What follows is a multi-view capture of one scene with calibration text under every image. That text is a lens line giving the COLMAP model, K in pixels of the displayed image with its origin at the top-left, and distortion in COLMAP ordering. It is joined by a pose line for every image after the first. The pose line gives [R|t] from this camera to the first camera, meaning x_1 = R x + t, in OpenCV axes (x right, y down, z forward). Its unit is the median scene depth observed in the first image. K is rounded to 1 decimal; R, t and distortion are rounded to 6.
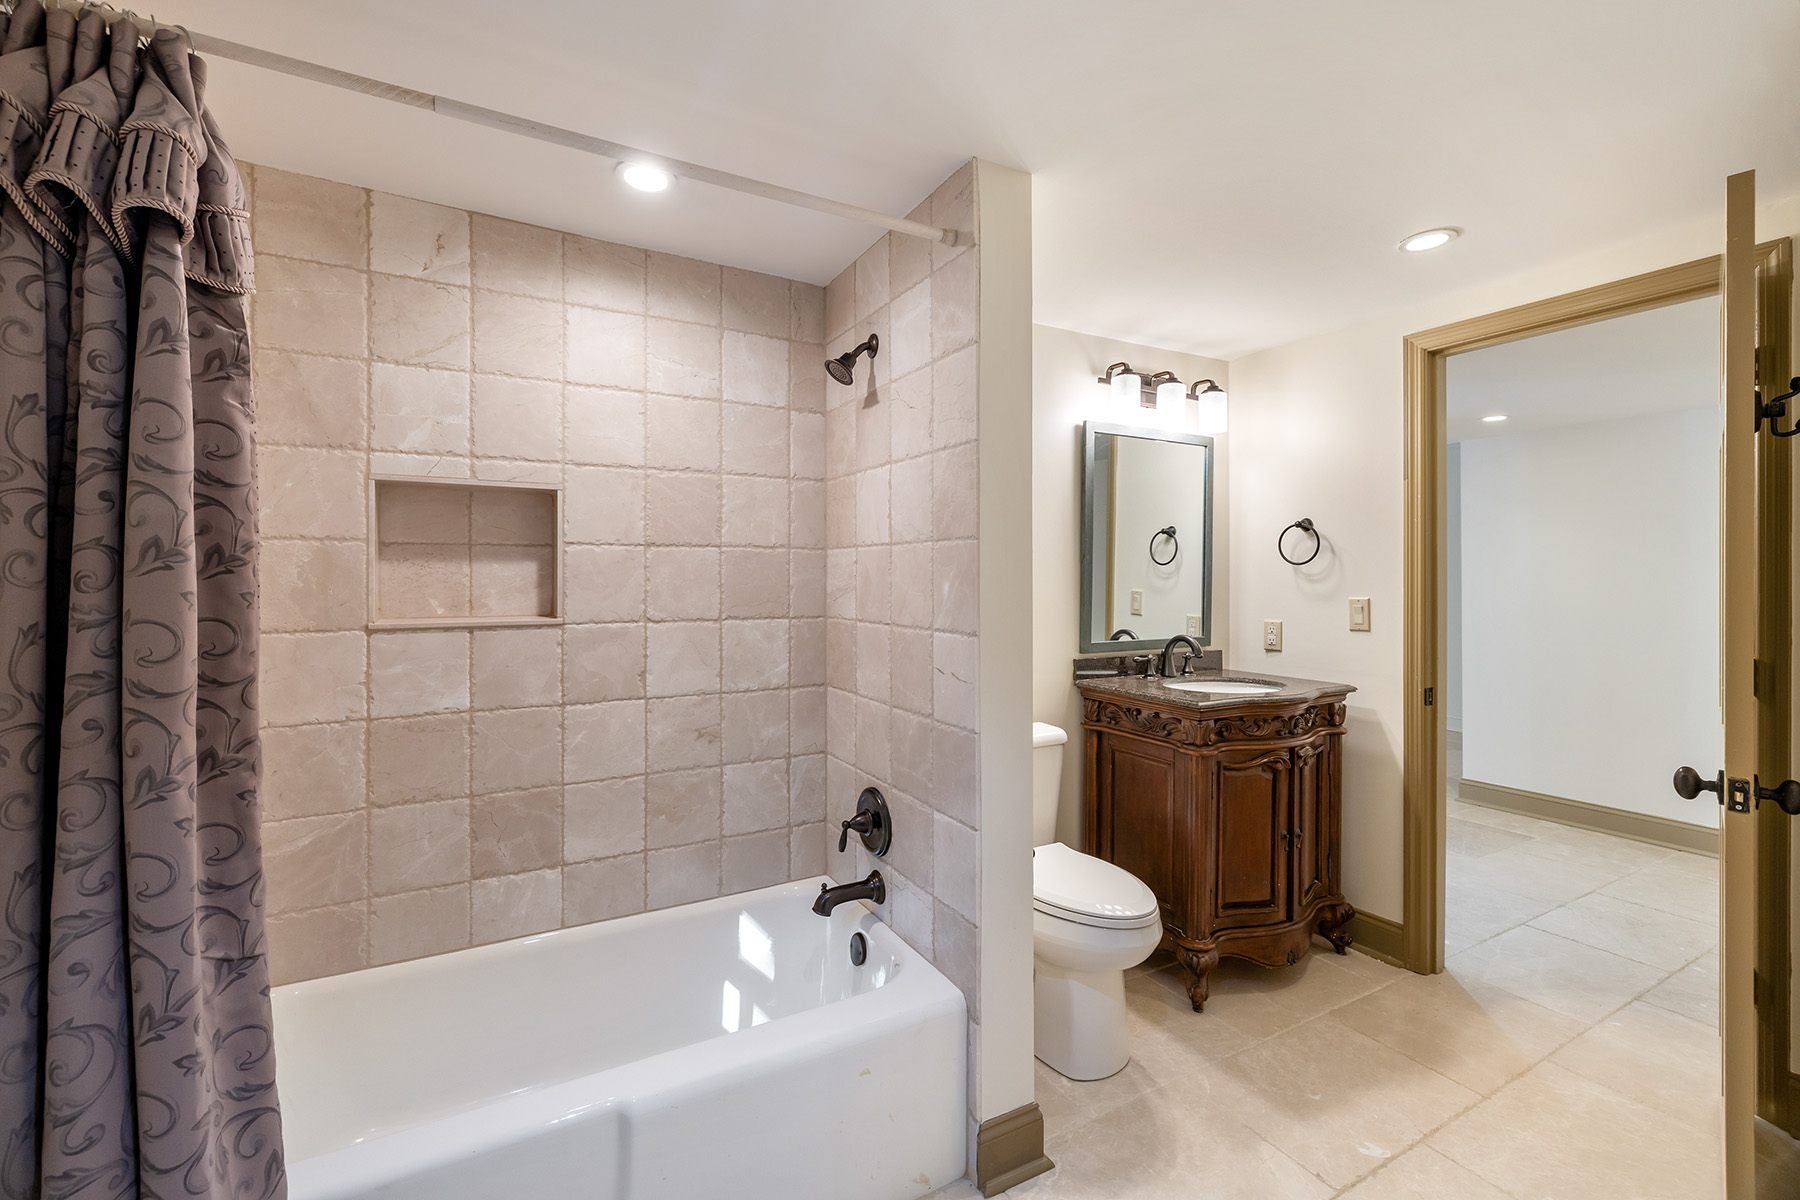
lens RADIAL K [[761.7, 0, 901.2], [0, 761.7, 590.2], [0, 0, 1]] dist [-0.003911, -0.000338]
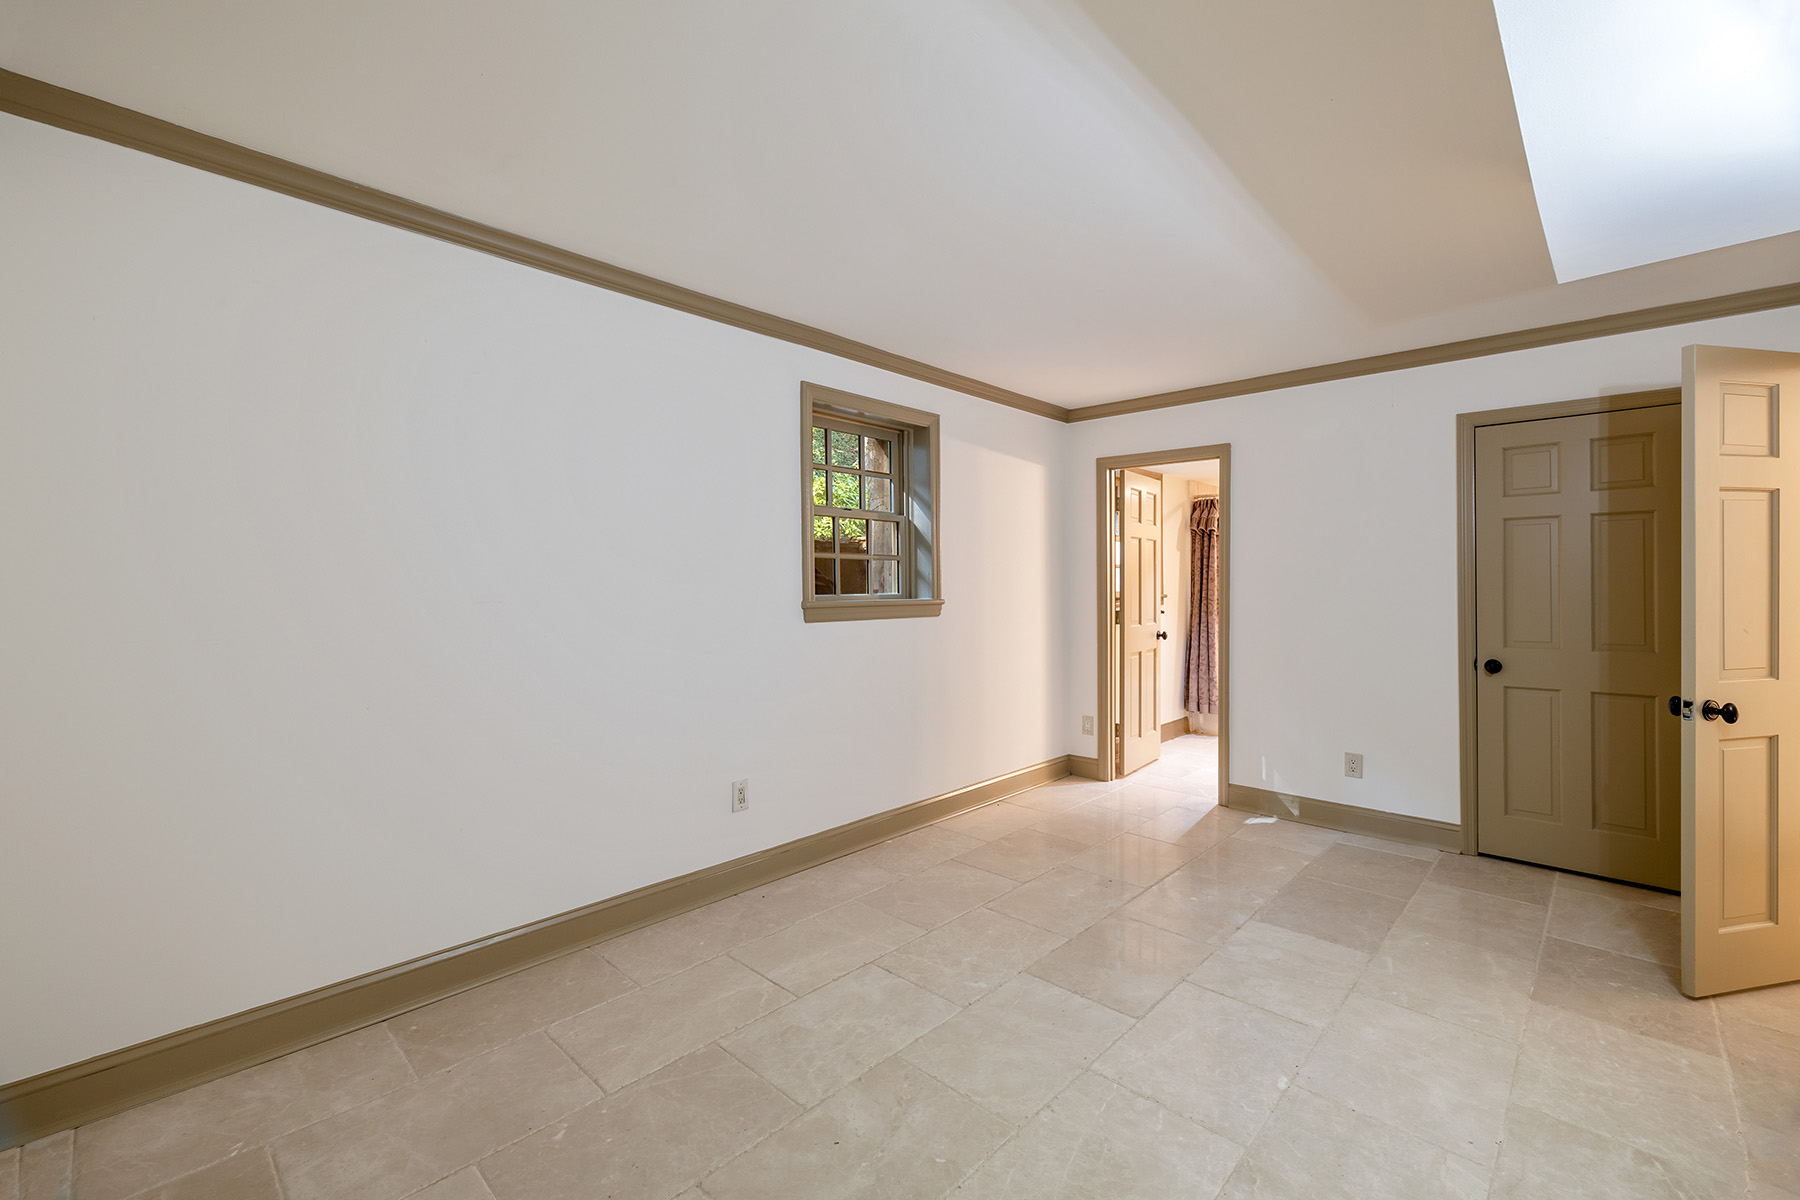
lens RADIAL K [[761.7, 0, 899.8], [0, 761.7, 592.3], [0, 0, 1]] dist [-0.003911, -0.000338]
pose [[0.310712, 0.001834, -0.950502, 4.769556], [-0.001938, 0.999997, 0.001296, 0.064020], [0.950502, 0.001439, 0.310715, -3.887693]]
